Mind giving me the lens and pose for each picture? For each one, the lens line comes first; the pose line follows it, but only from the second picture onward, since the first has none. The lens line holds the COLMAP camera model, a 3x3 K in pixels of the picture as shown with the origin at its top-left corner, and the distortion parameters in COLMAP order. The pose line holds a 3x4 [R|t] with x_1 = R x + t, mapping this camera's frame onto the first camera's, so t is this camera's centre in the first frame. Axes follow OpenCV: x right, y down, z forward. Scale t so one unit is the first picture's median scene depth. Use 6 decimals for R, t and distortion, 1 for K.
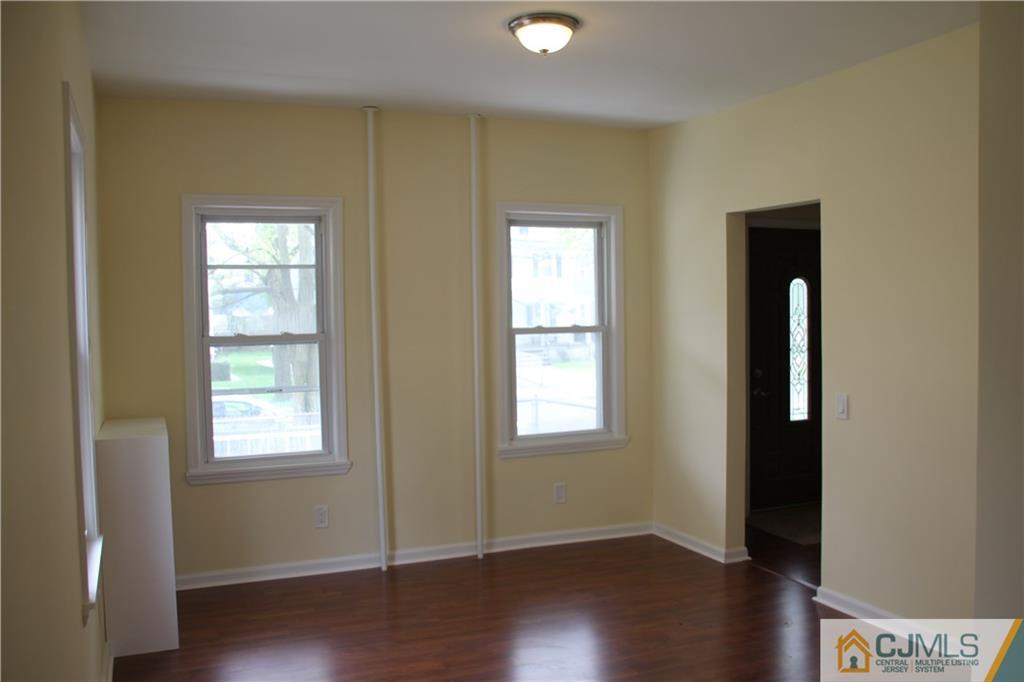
lens RADIAL K [[907.5, 0, 510.2], [0, 907.5, 343.9], [0, 0, 1]] dist [-0.129434, 0.126496]
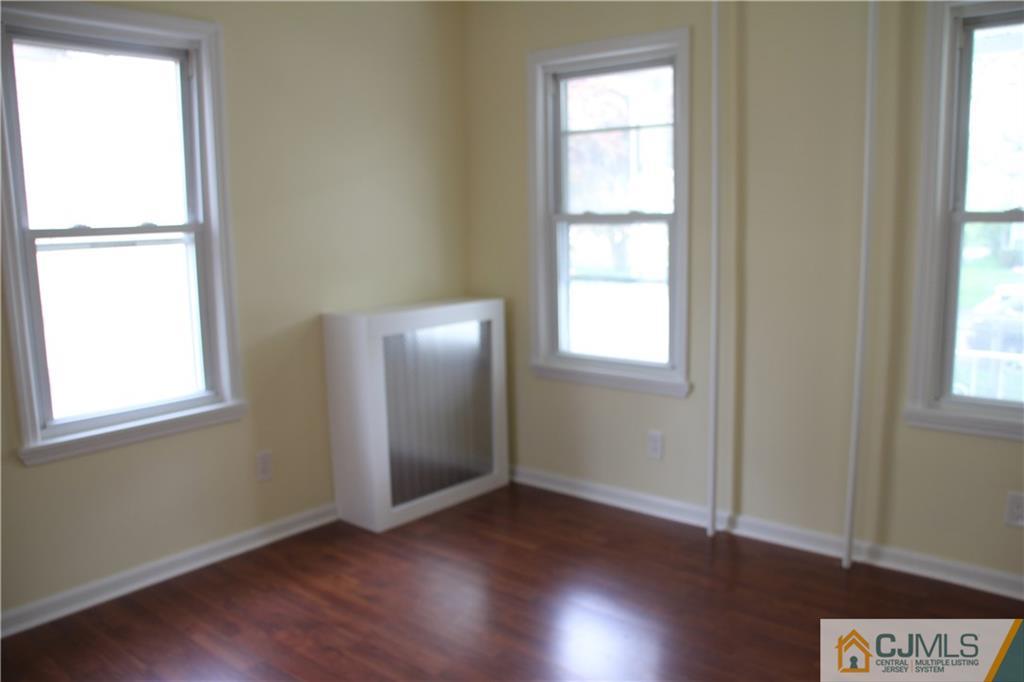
lens RADIAL K [[907.5, 0, 511.6], [0, 907.5, 339.0], [0, 0, 1]] dist [-0.129434, 0.126496]
pose [[0.450027, 0.145700, -0.881049, 0.422057], [-0.014444, 0.987659, 0.155953, -0.023668], [0.892898, -0.057458, 0.446578, 0.529524]]
